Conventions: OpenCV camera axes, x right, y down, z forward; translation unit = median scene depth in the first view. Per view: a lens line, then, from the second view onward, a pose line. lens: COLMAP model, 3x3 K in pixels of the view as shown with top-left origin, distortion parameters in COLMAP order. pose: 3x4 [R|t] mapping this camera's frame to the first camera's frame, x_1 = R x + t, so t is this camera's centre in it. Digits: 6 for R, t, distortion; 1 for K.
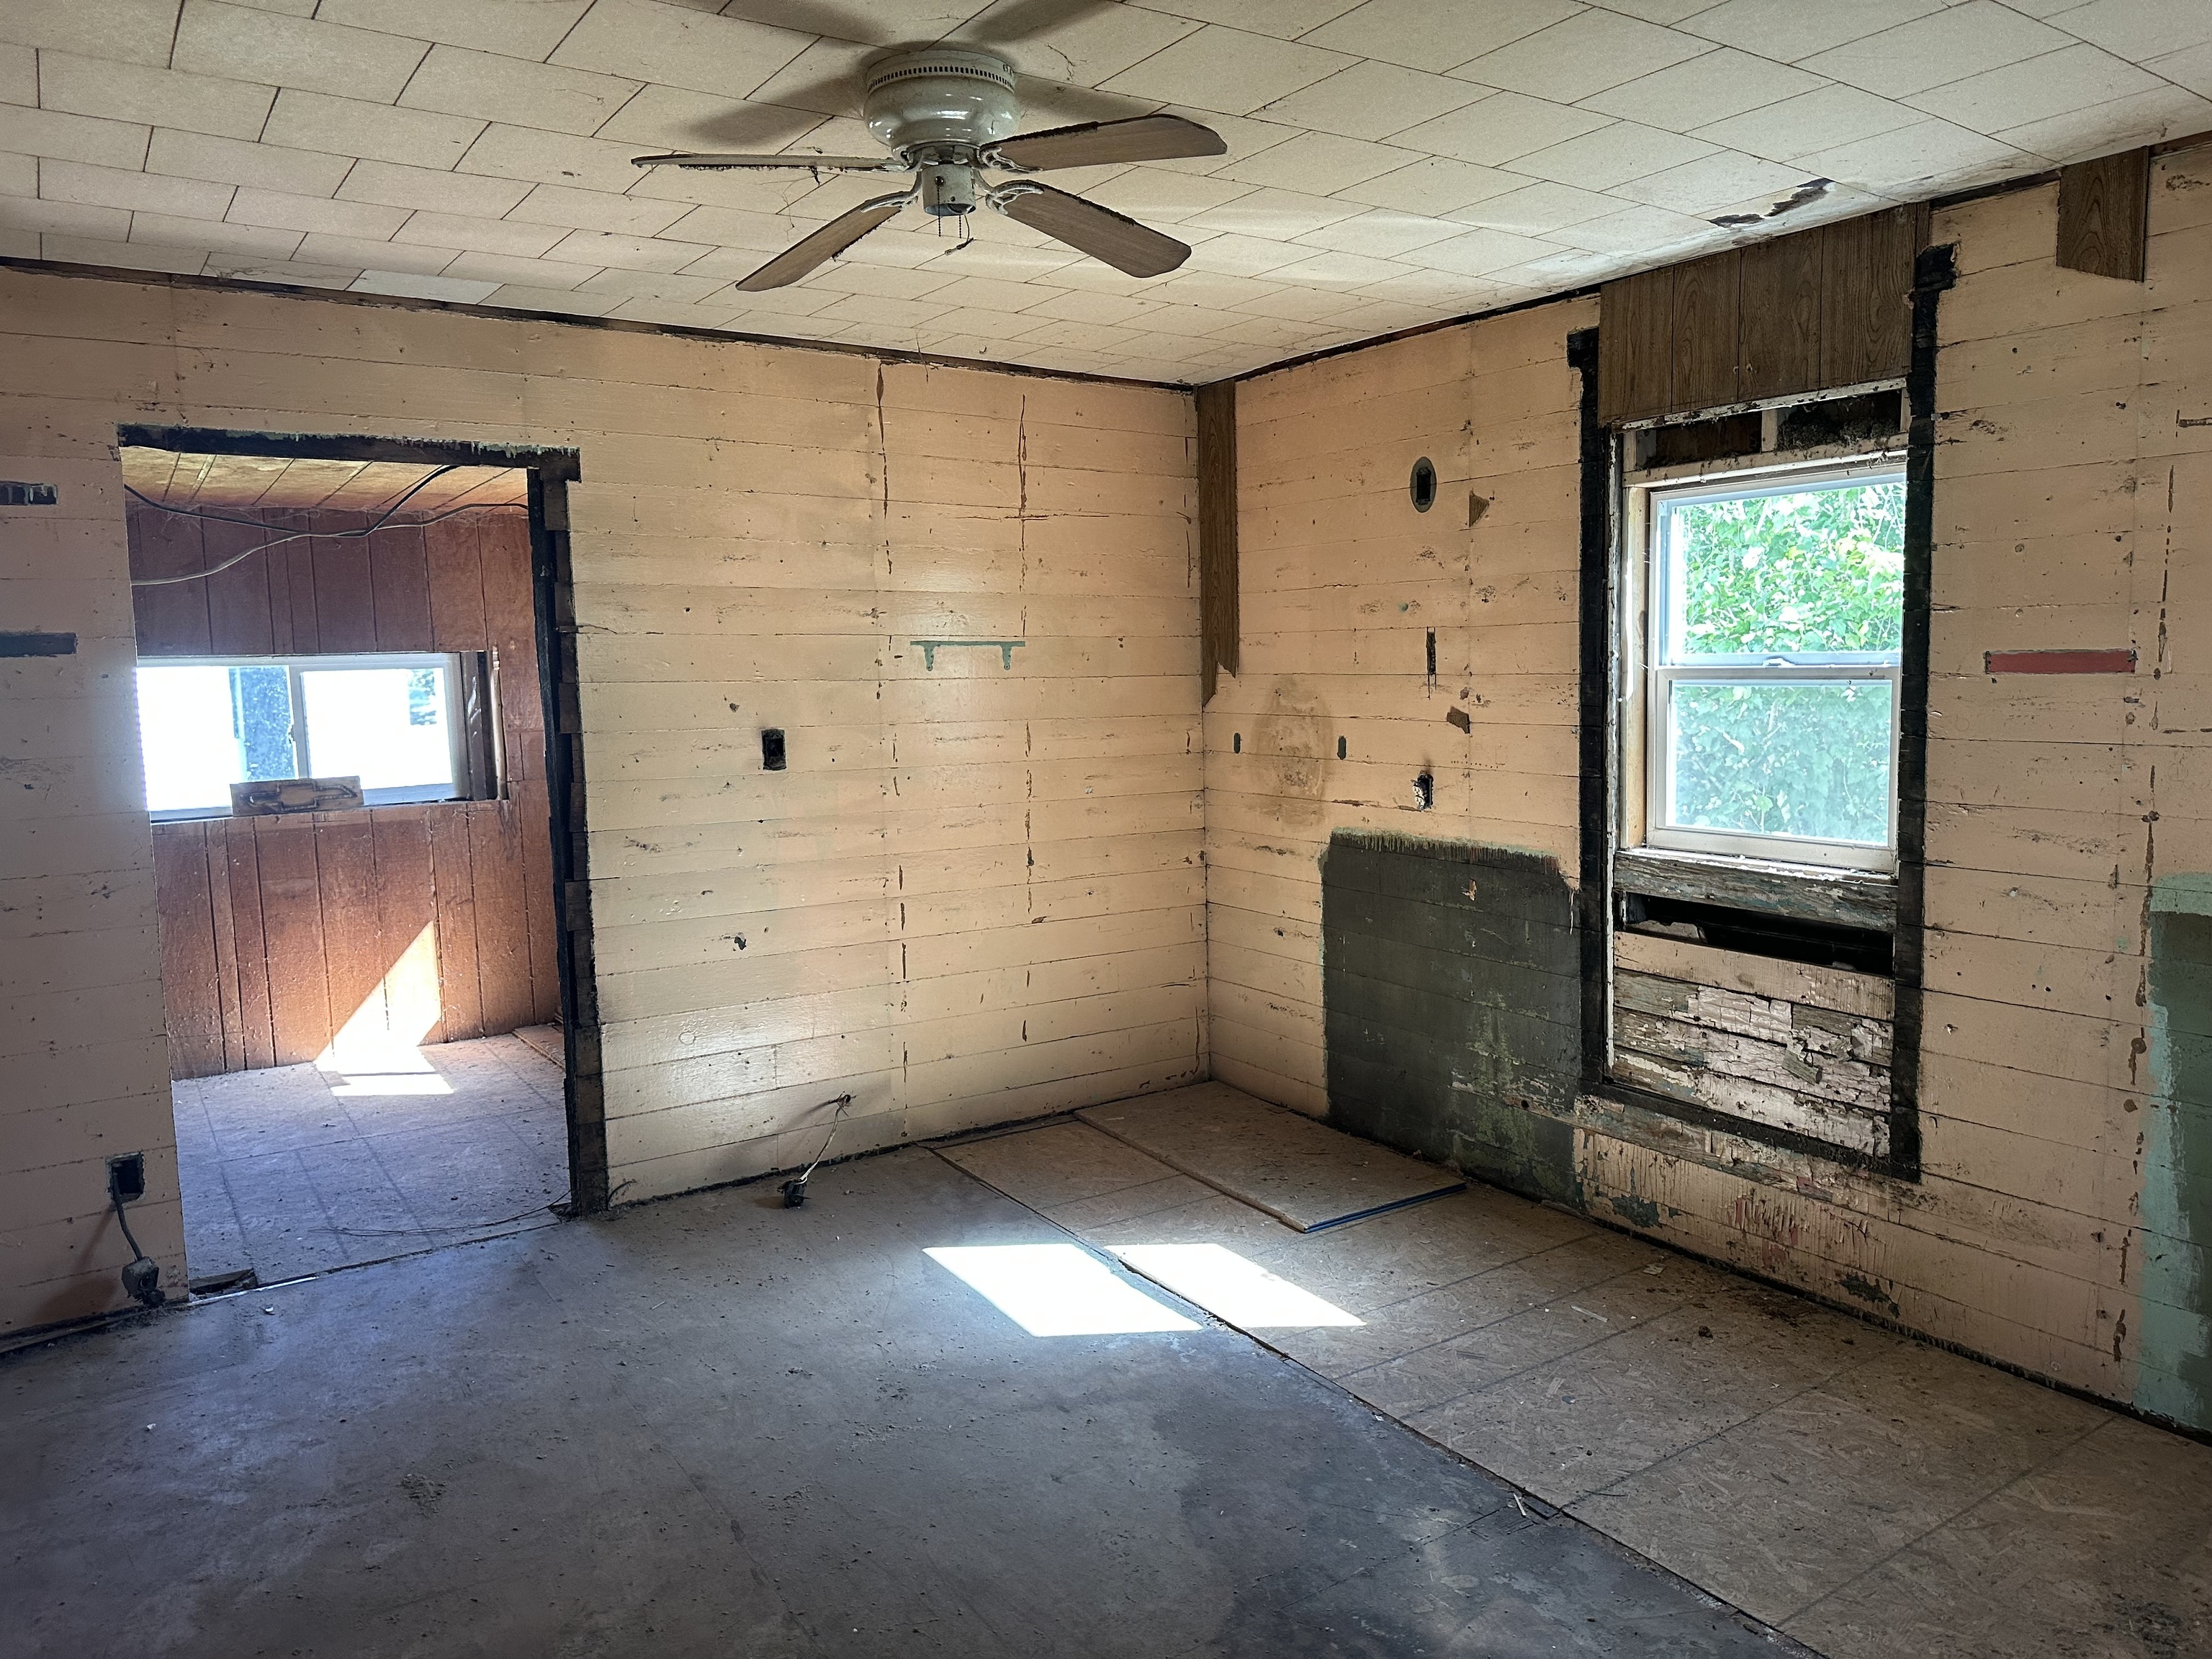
lens RADIAL K [[1561.8, 0, 1104.6], [0, 1561.8, 833.6], [0, 0, 1]] dist [0.061547, -0.057244]
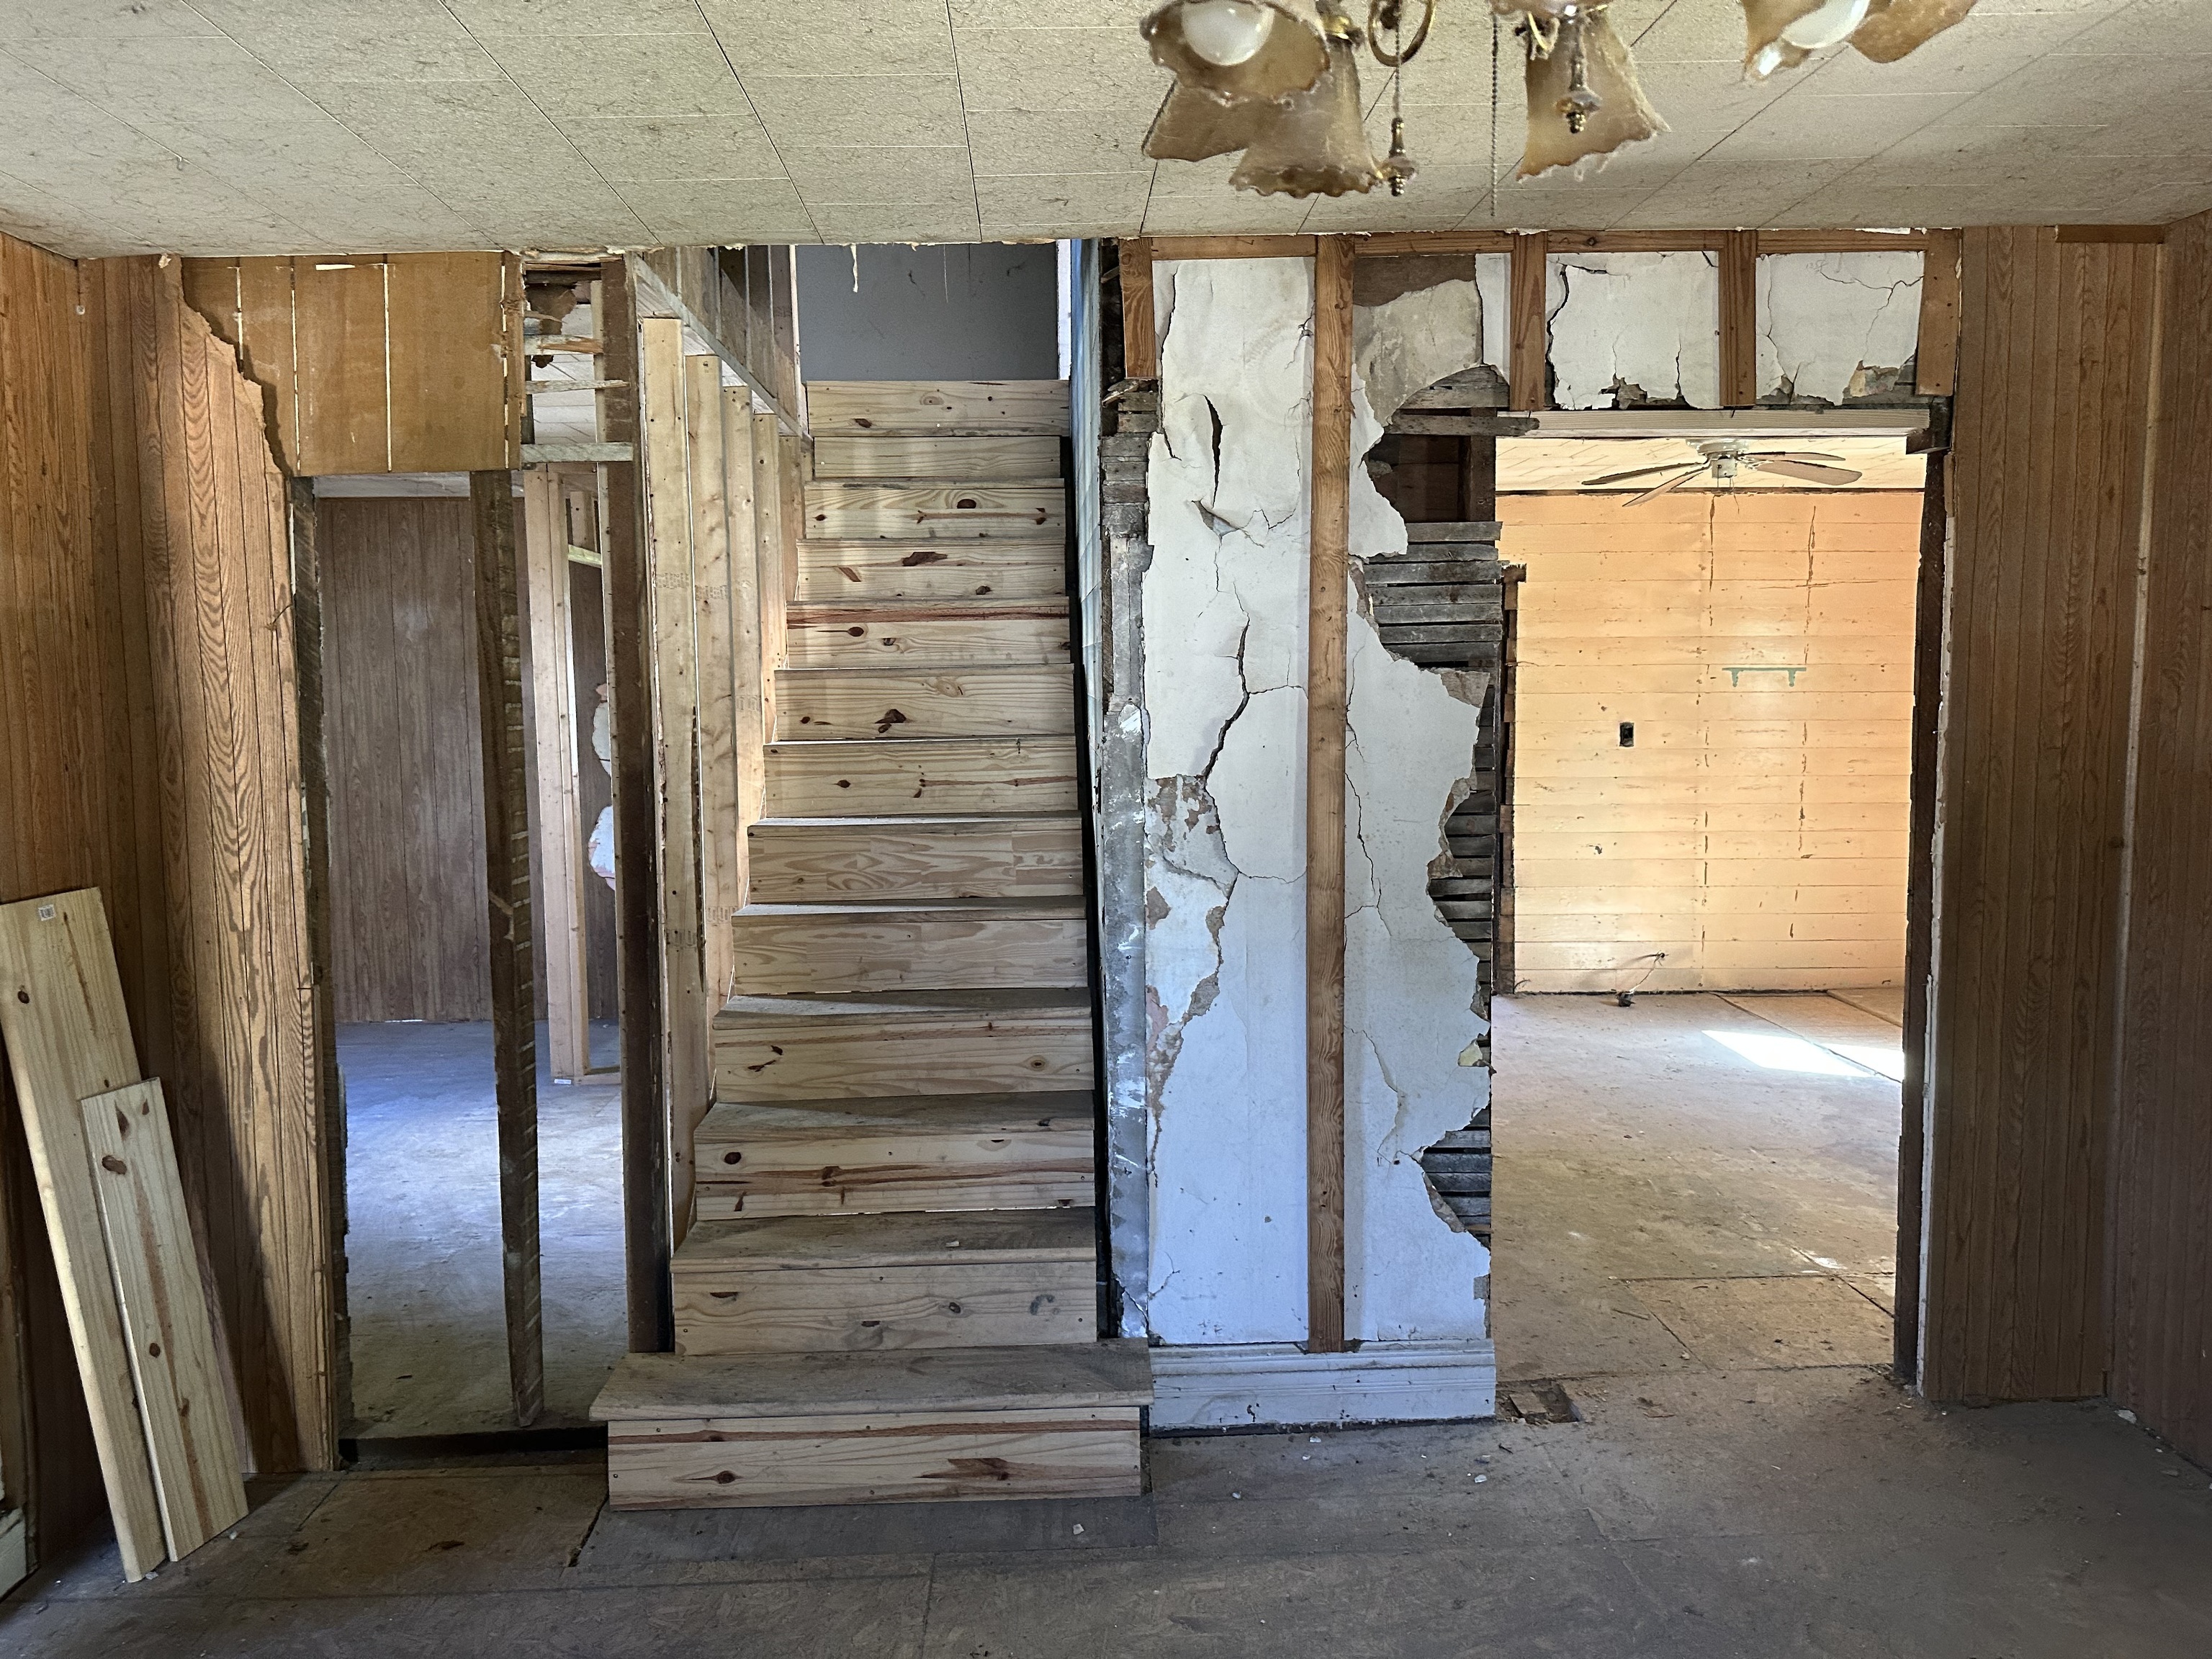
lens RADIAL K [[1561.8, 0, 1098.7], [0, 1561.8, 830.9], [0, 0, 1]] dist [0.061547, -0.057244]
pose [[0.859863, 0.052413, -0.507827, 0.188189], [-0.060377, 0.998175, 0.000790, 0.096219], [0.506942, 0.029982, 0.861459, -0.850777]]
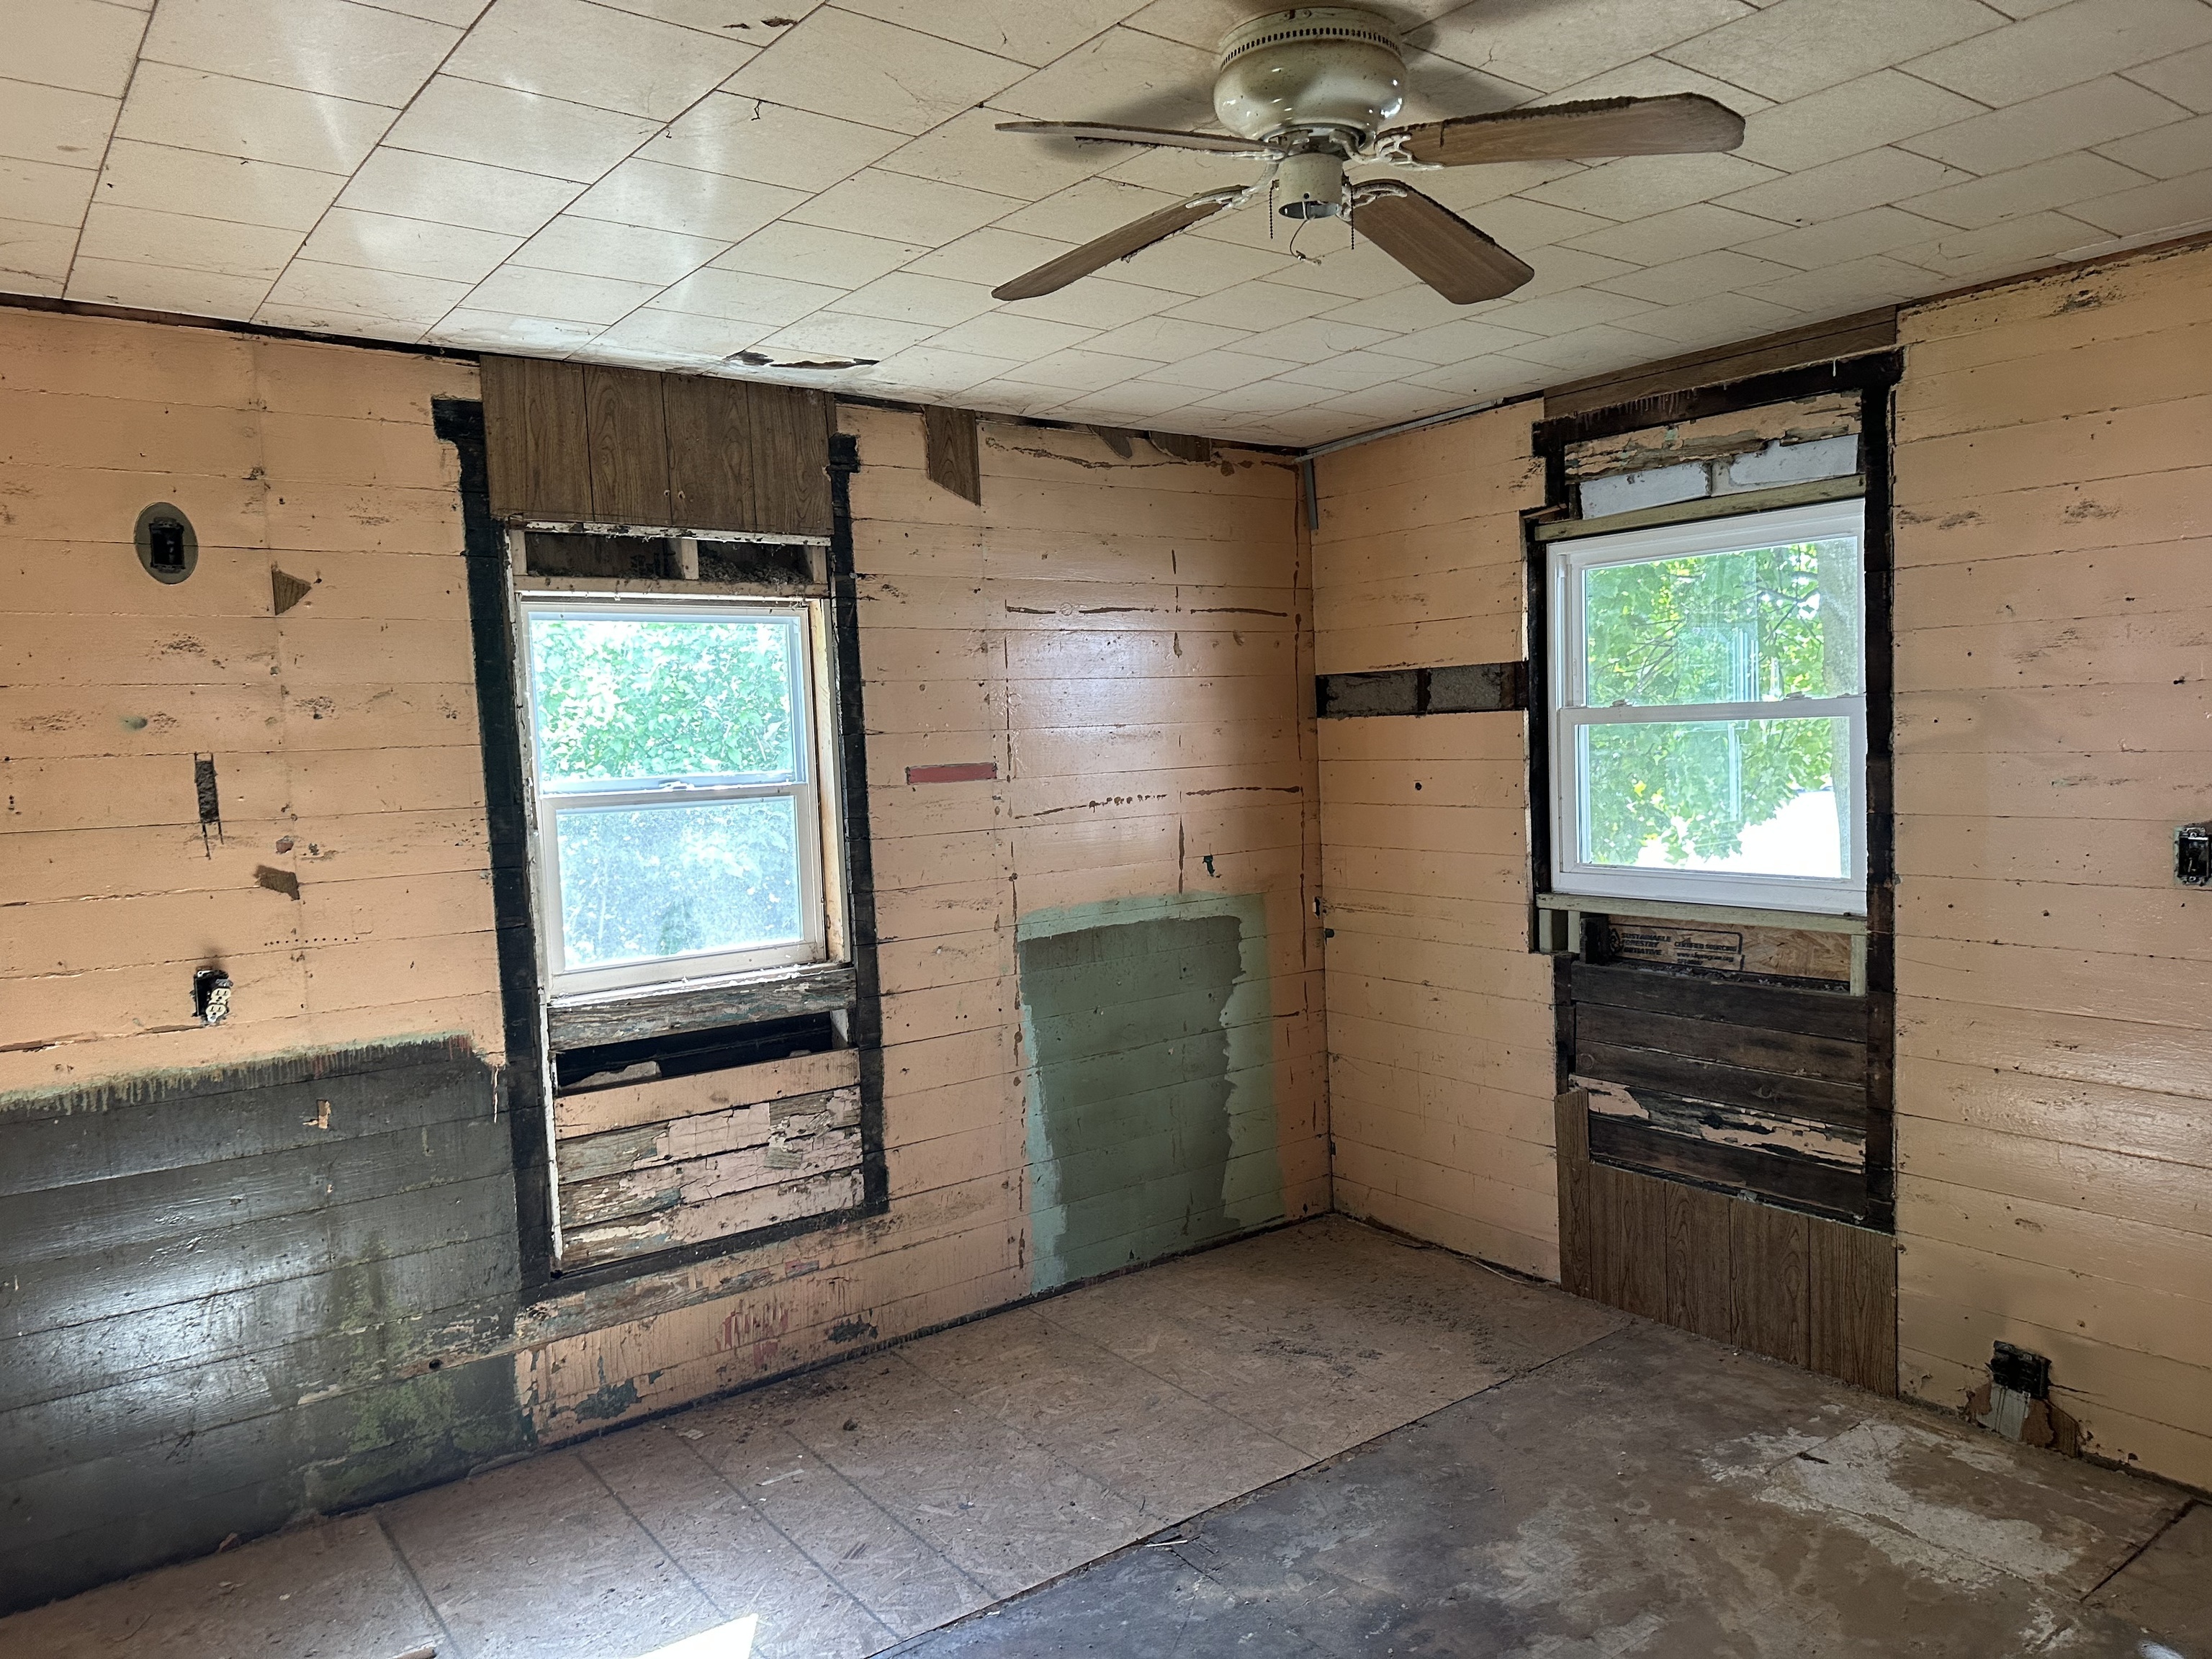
lens RADIAL K [[1561.8, 0, 1112.9], [0, 1561.8, 841.3], [0, 0, 1]] dist [0.061547, -0.057244]
pose [[-0.067205, -0.053053, 0.996328, -0.584168], [0.150244, 0.986660, 0.062673, -0.090917], [-0.986362, 0.153904, -0.058337, 0.764452]]
